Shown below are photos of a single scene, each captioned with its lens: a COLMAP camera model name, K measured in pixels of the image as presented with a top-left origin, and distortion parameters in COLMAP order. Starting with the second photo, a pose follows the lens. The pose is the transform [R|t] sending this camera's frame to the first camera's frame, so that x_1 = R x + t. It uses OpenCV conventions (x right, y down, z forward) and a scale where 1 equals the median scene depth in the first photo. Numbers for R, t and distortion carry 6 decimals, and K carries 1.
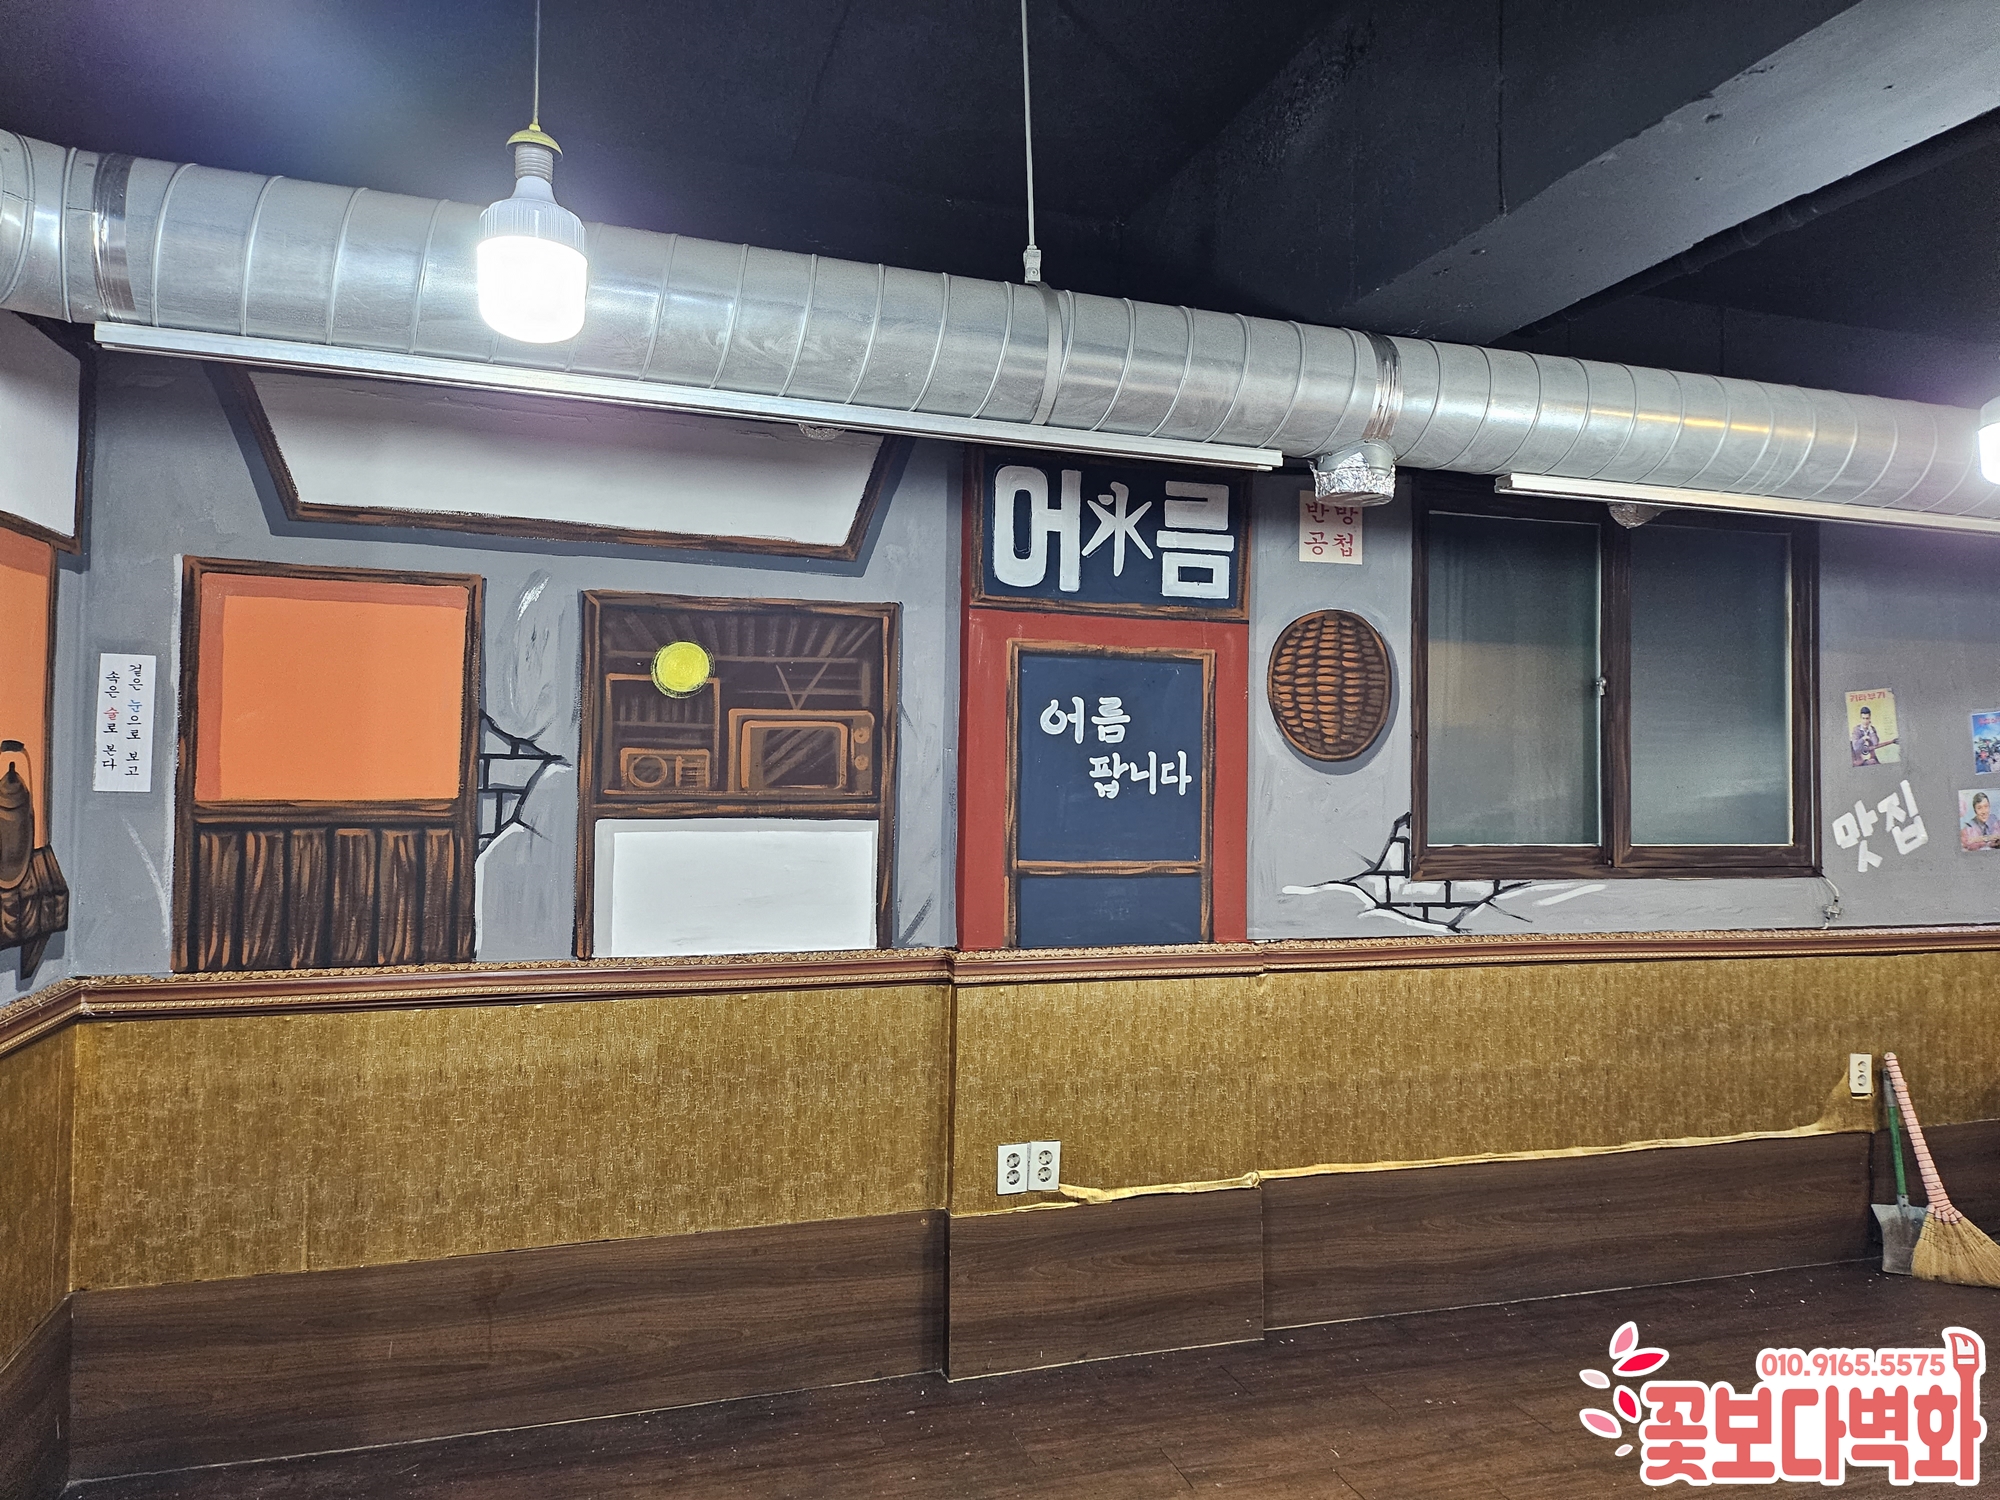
lens RADIAL K [[1393.5, 0, 1017.3], [0, 1393.5, 728.2], [0, 0, 1]] dist [0.078989, -0.084050]
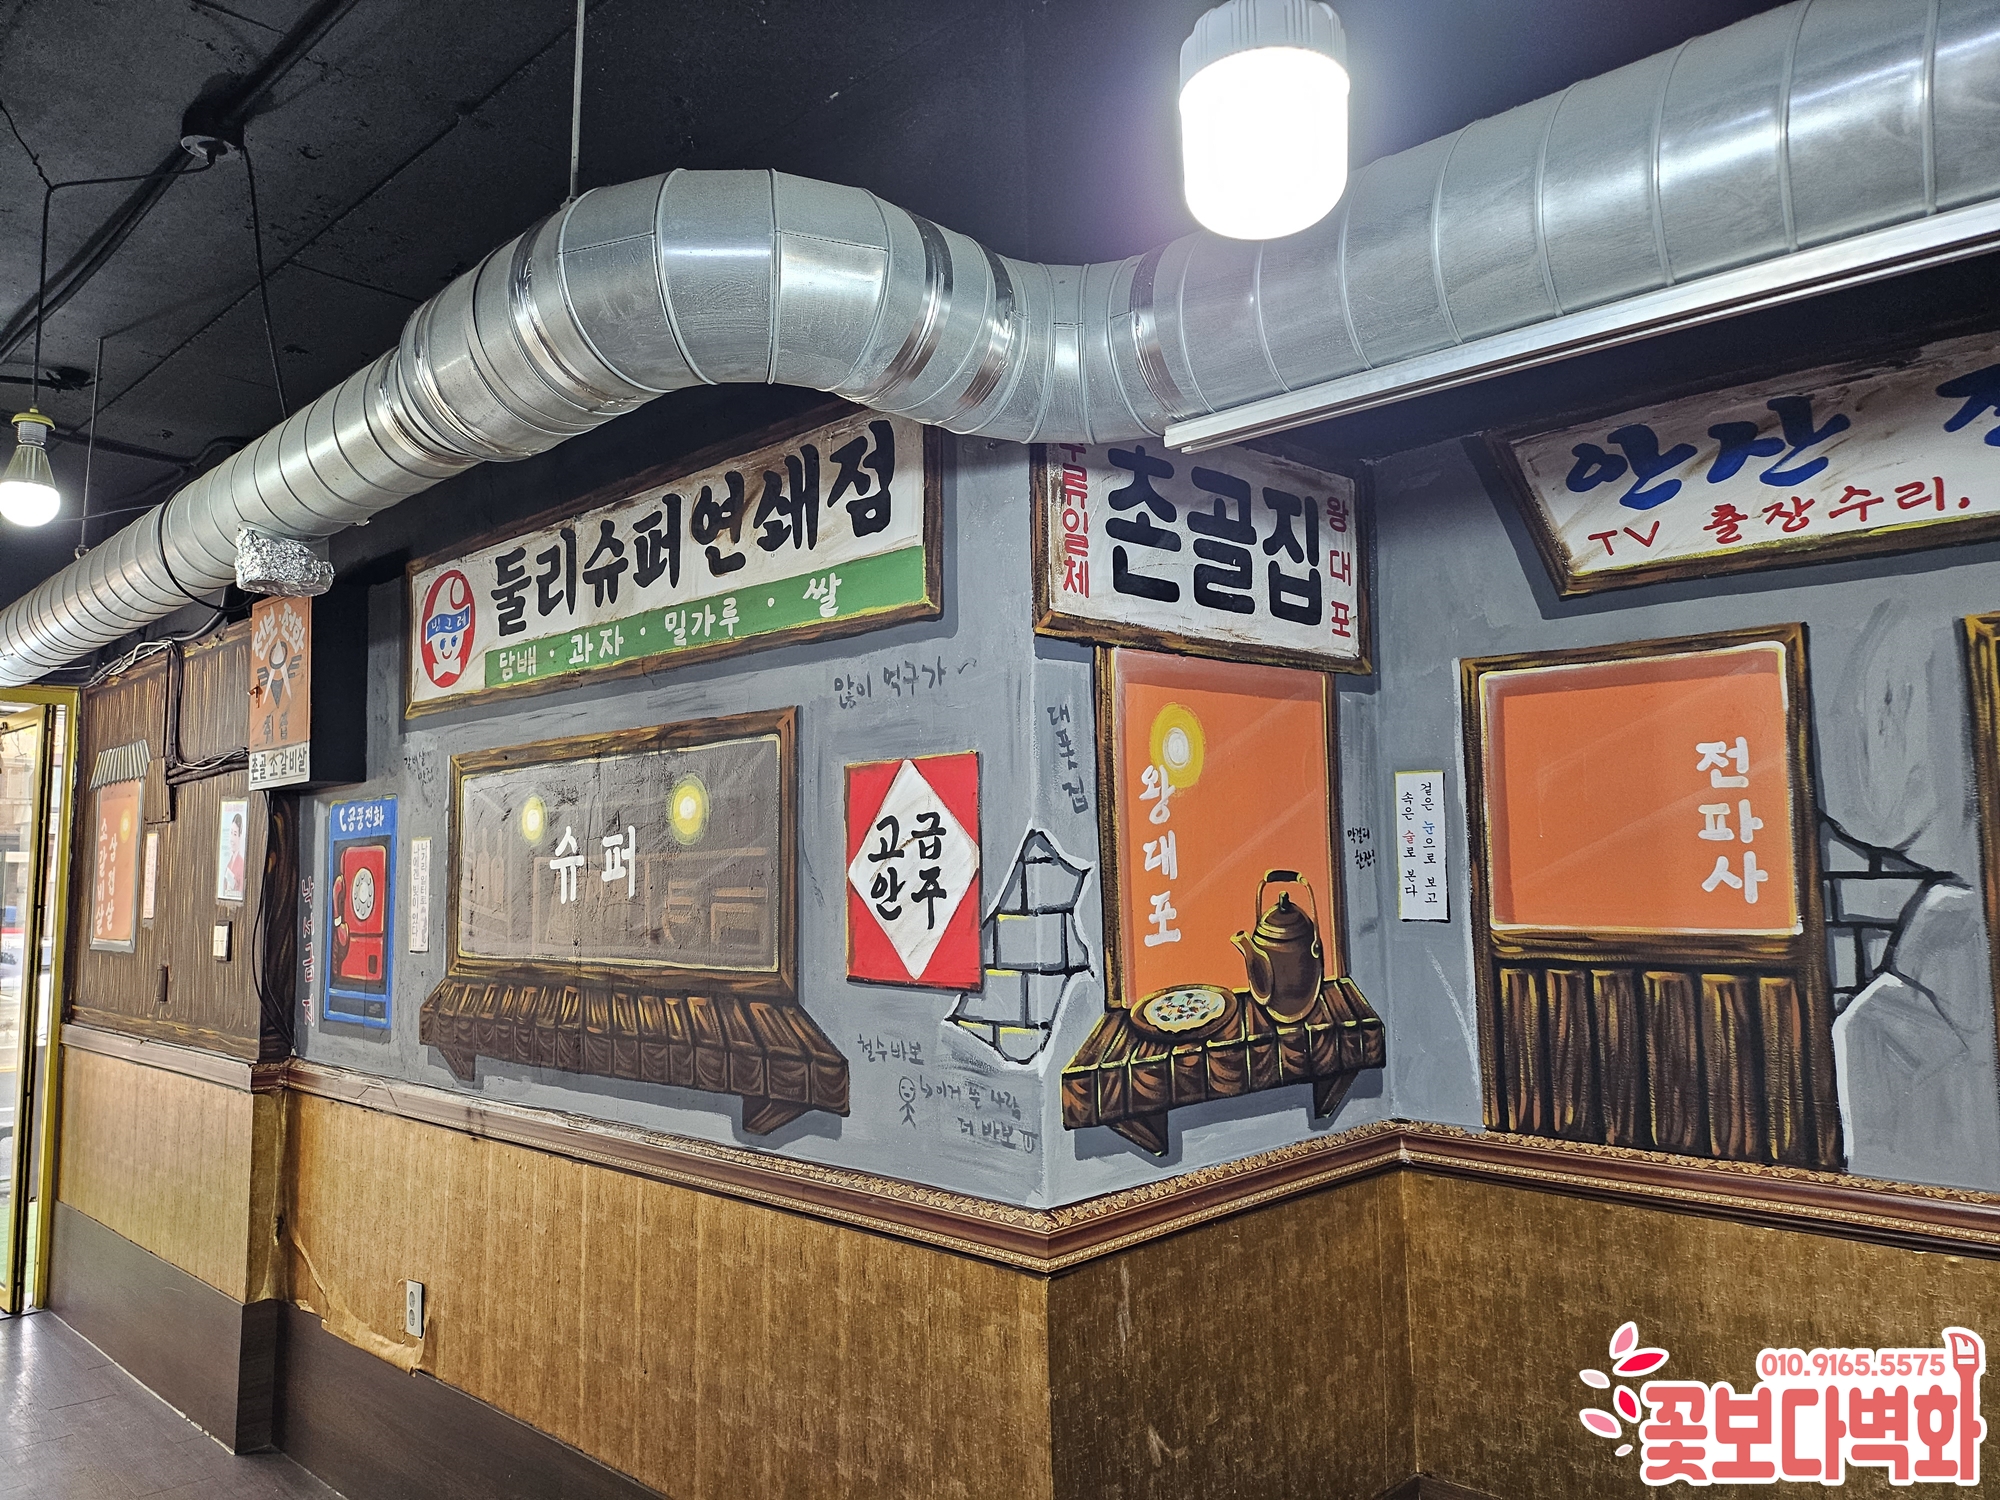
lens RADIAL K [[1393.5, 0, 1017.3], [0, 1393.5, 728.2], [0, 0, 1]] dist [0.078989, -0.084050]
pose [[0.473699, -0.108137, -0.874023, 0.048535], [0.045646, 0.994114, -0.098256, -0.001851], [0.879503, 0.006648, 0.475847, 0.262085]]
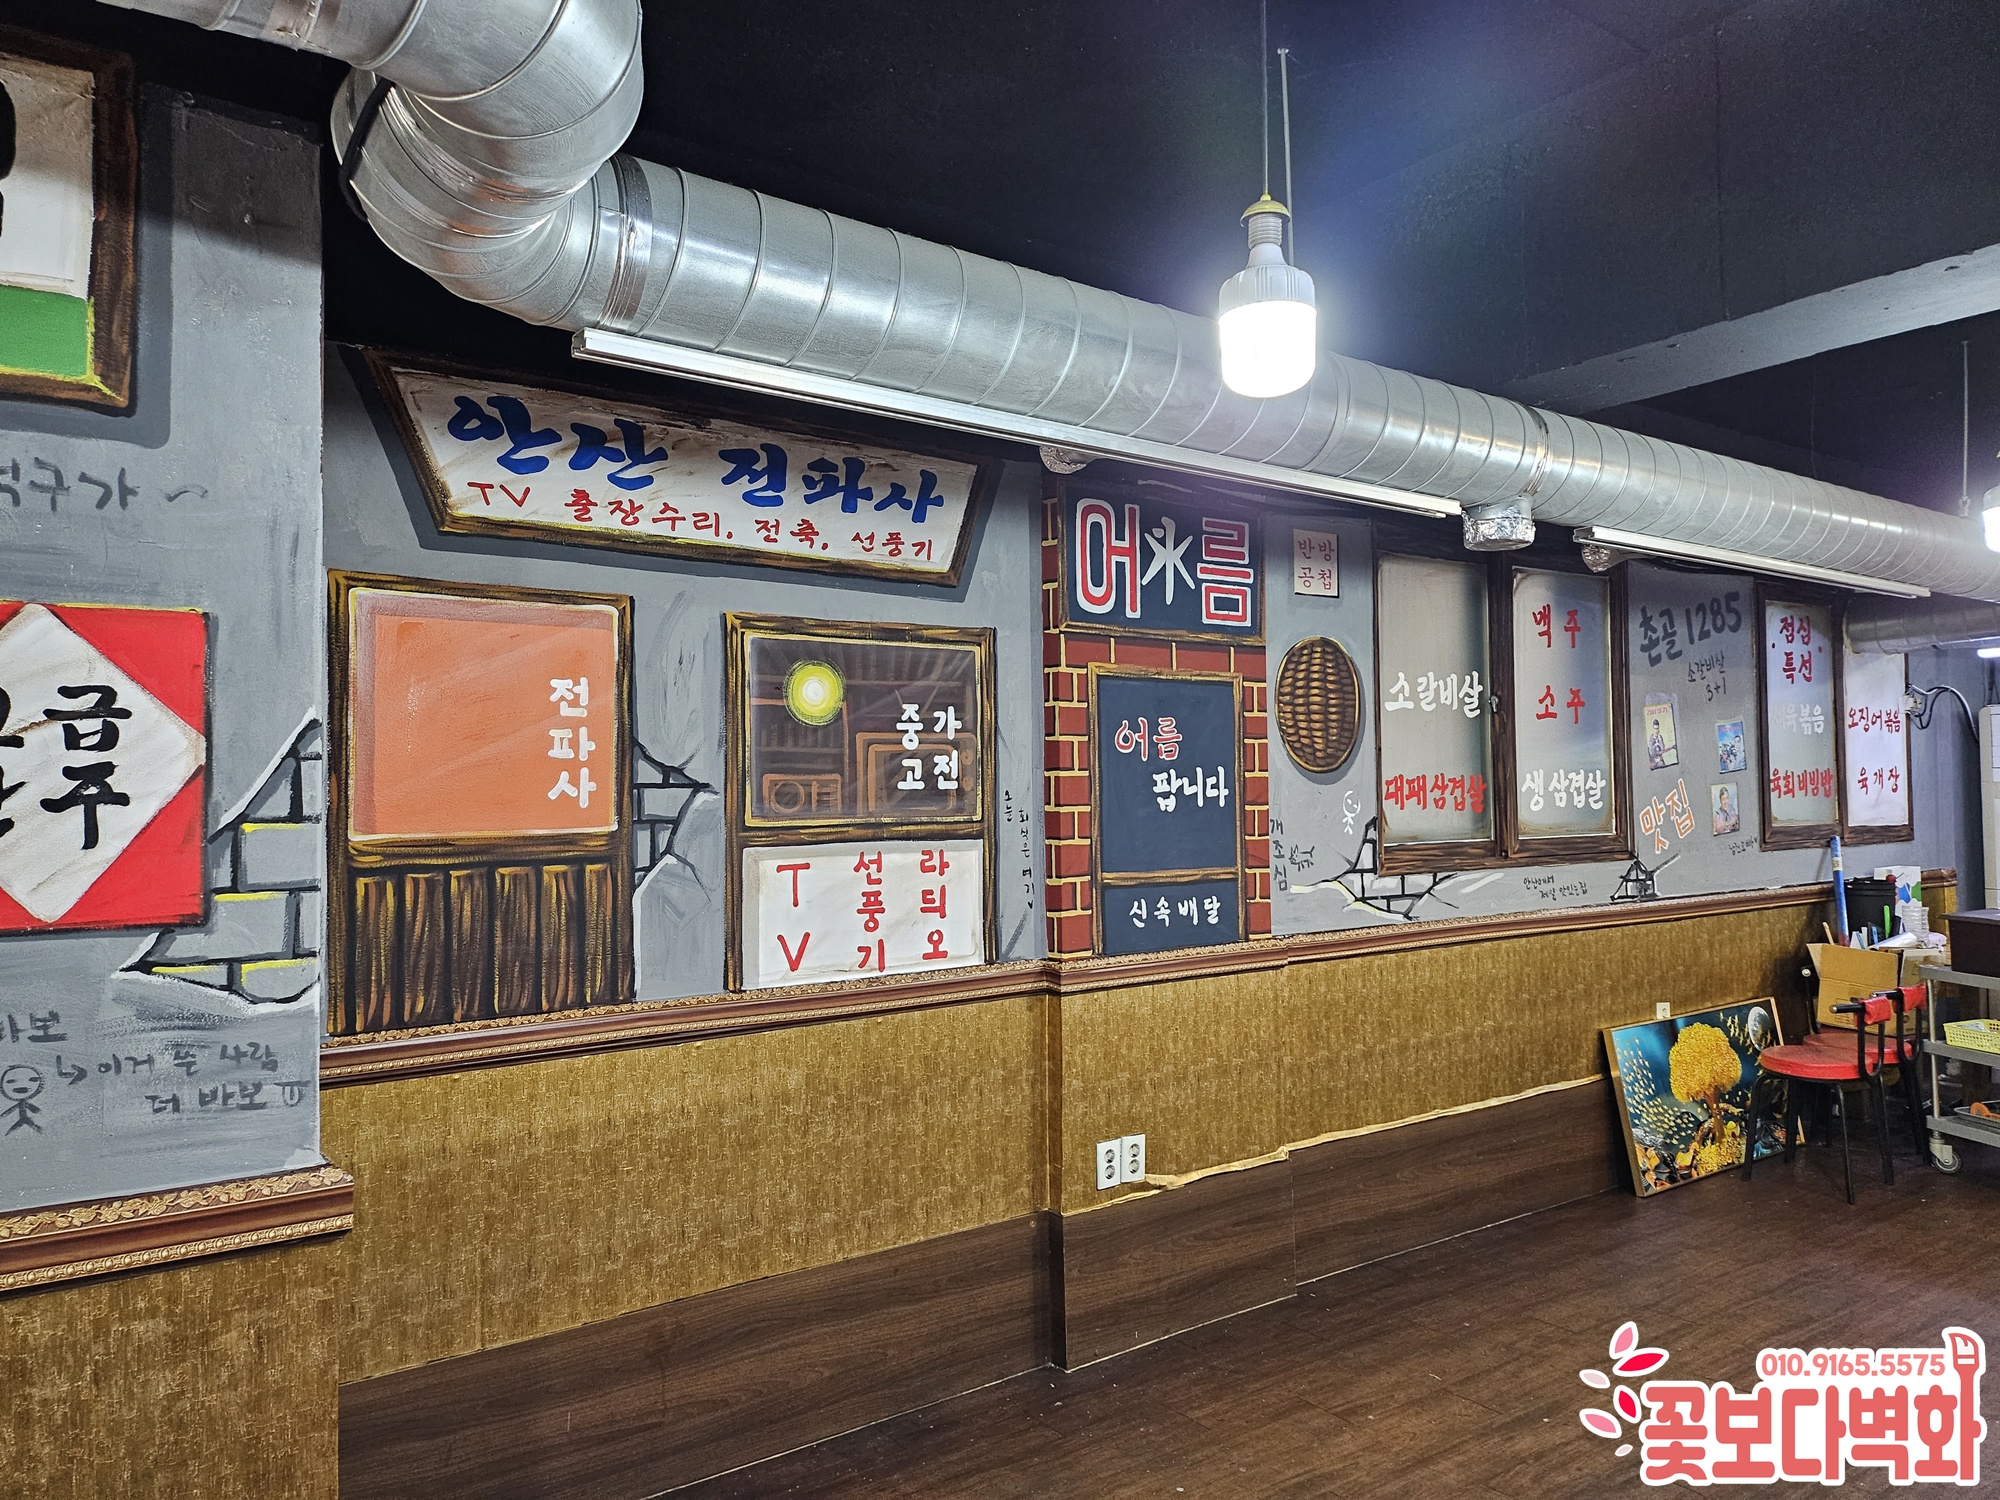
lens RADIAL K [[1395.5, 0, 1016.5], [0, 1395.5, 748.6], [0, 0, 1]] dist [0.075016, -0.075438]
pose [[0.949905, -0.016249, 0.312115, -0.371592], [0.015626, 0.999868, 0.004495, -0.004805], [-0.312147, 0.000607, 0.950034, 0.014740]]
